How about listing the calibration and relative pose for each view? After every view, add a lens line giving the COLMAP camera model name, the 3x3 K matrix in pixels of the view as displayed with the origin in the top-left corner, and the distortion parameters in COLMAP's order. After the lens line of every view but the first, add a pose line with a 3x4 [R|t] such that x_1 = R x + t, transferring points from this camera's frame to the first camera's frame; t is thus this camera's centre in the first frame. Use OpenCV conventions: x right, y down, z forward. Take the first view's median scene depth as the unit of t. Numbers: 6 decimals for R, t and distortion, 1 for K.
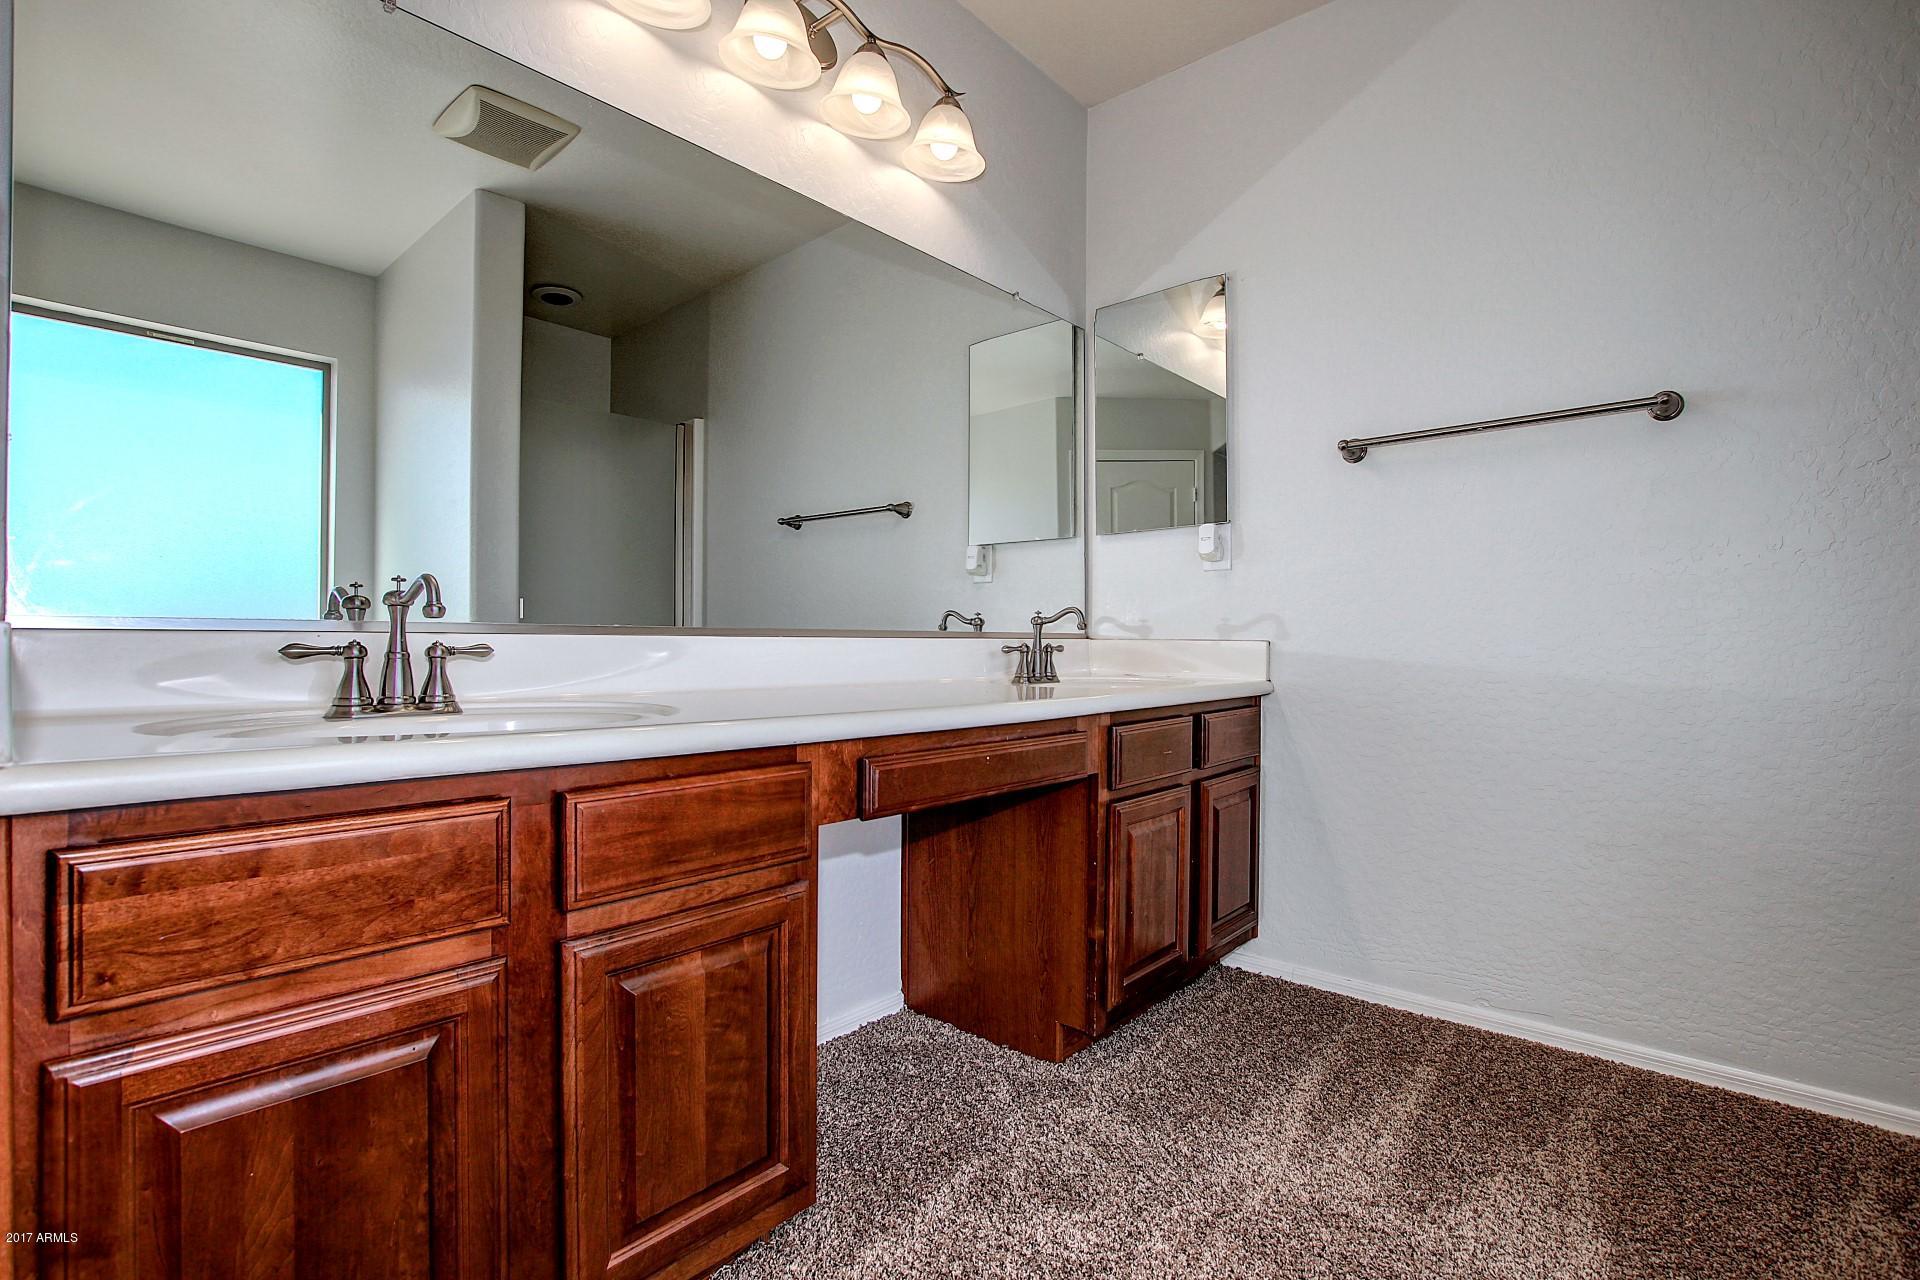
lens RADIAL K [[905.7, 0, 959.5], [0, 905.7, 645.2], [0, 0, 1]] dist [-0.001765, 0.000655]
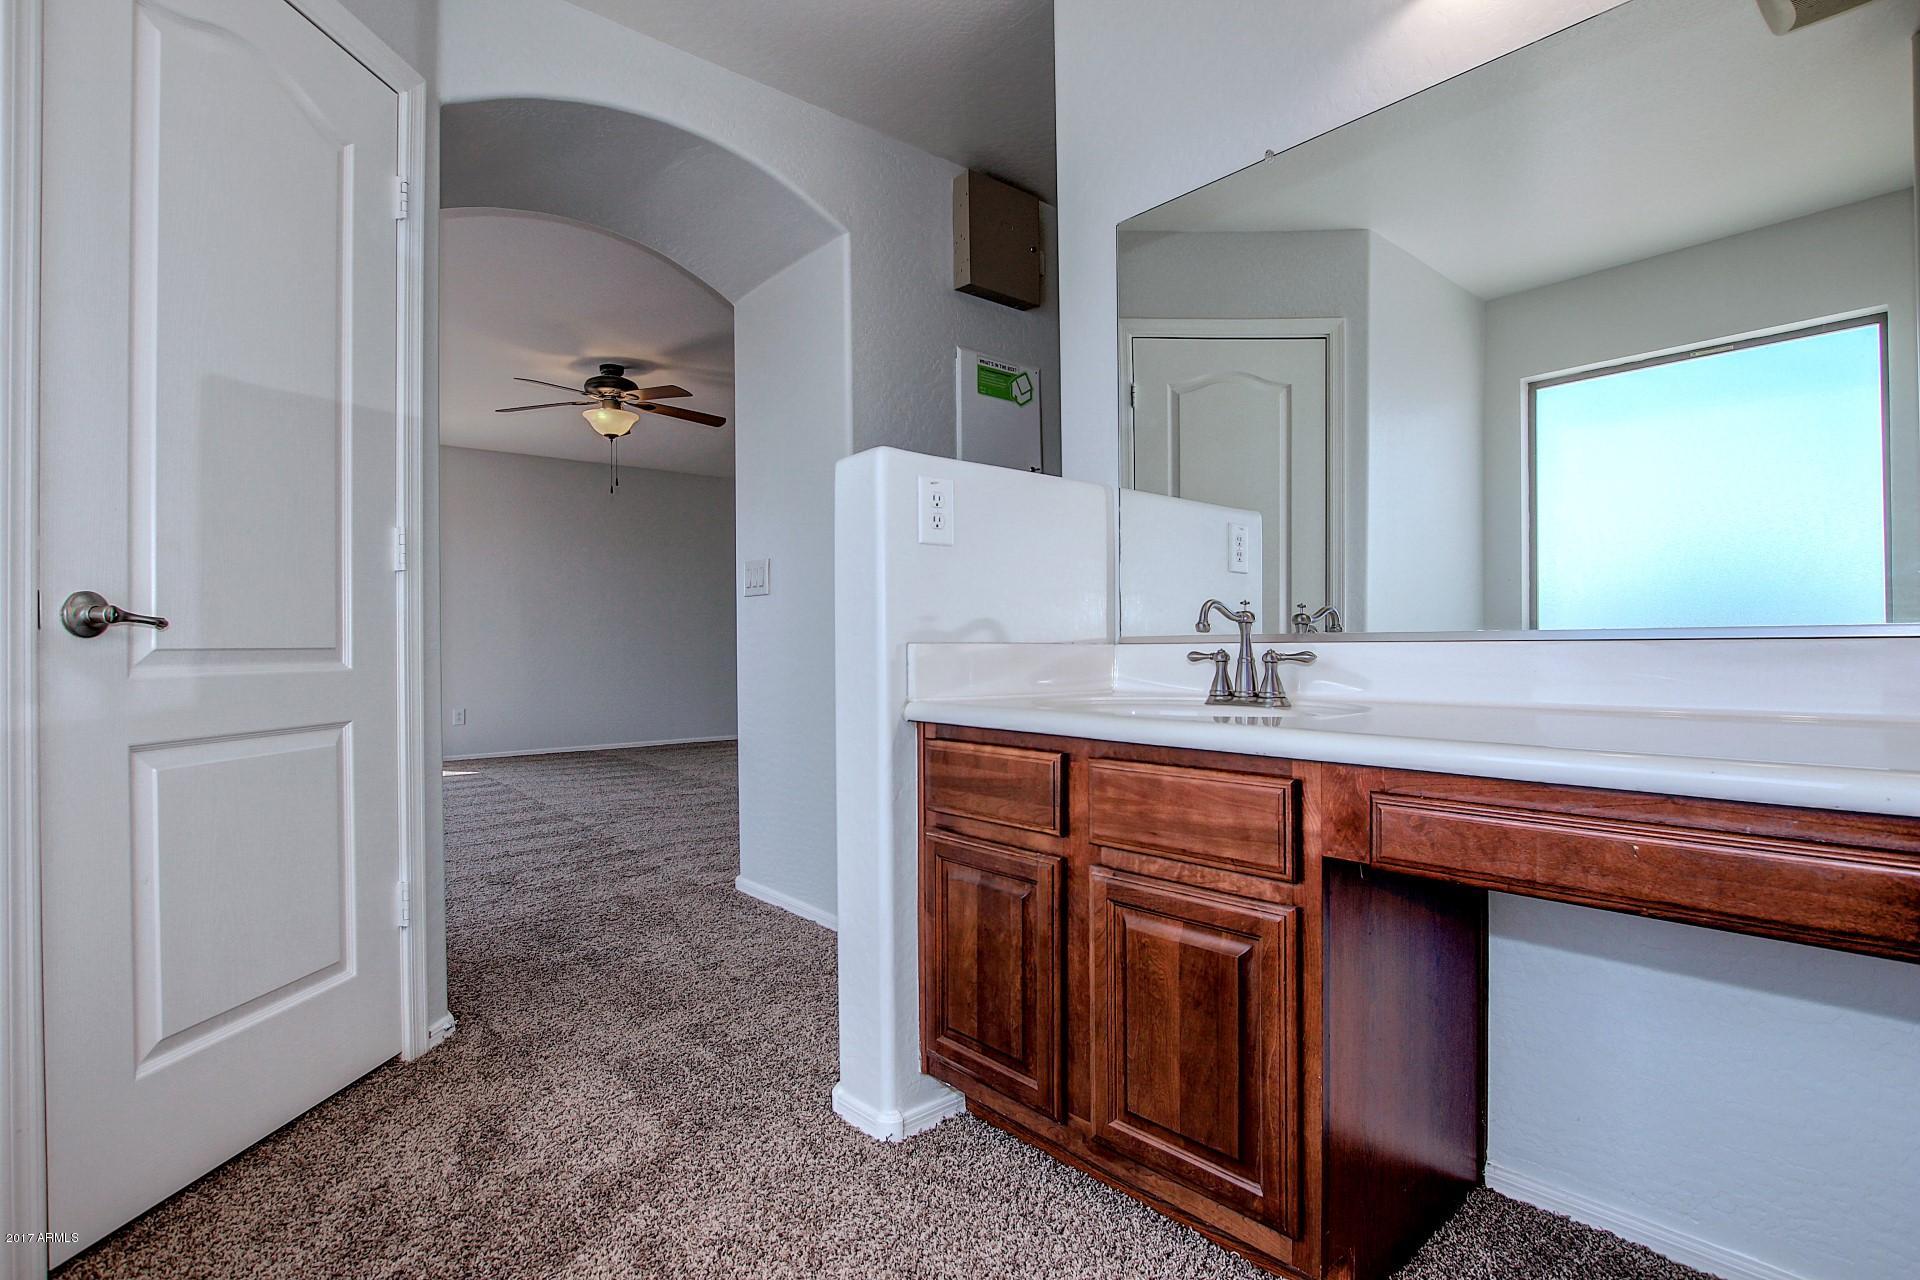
lens RADIAL K [[905.7, 0, 964.3], [0, 905.7, 644.5], [0, 0, 1]] dist [-0.001765, 0.000655]
pose [[-0.104618, -0.009779, -0.994464, 0.841824], [0.002571, 0.999946, -0.010103, 0.000693], [0.994509, -0.003614, -0.104588, 0.819473]]
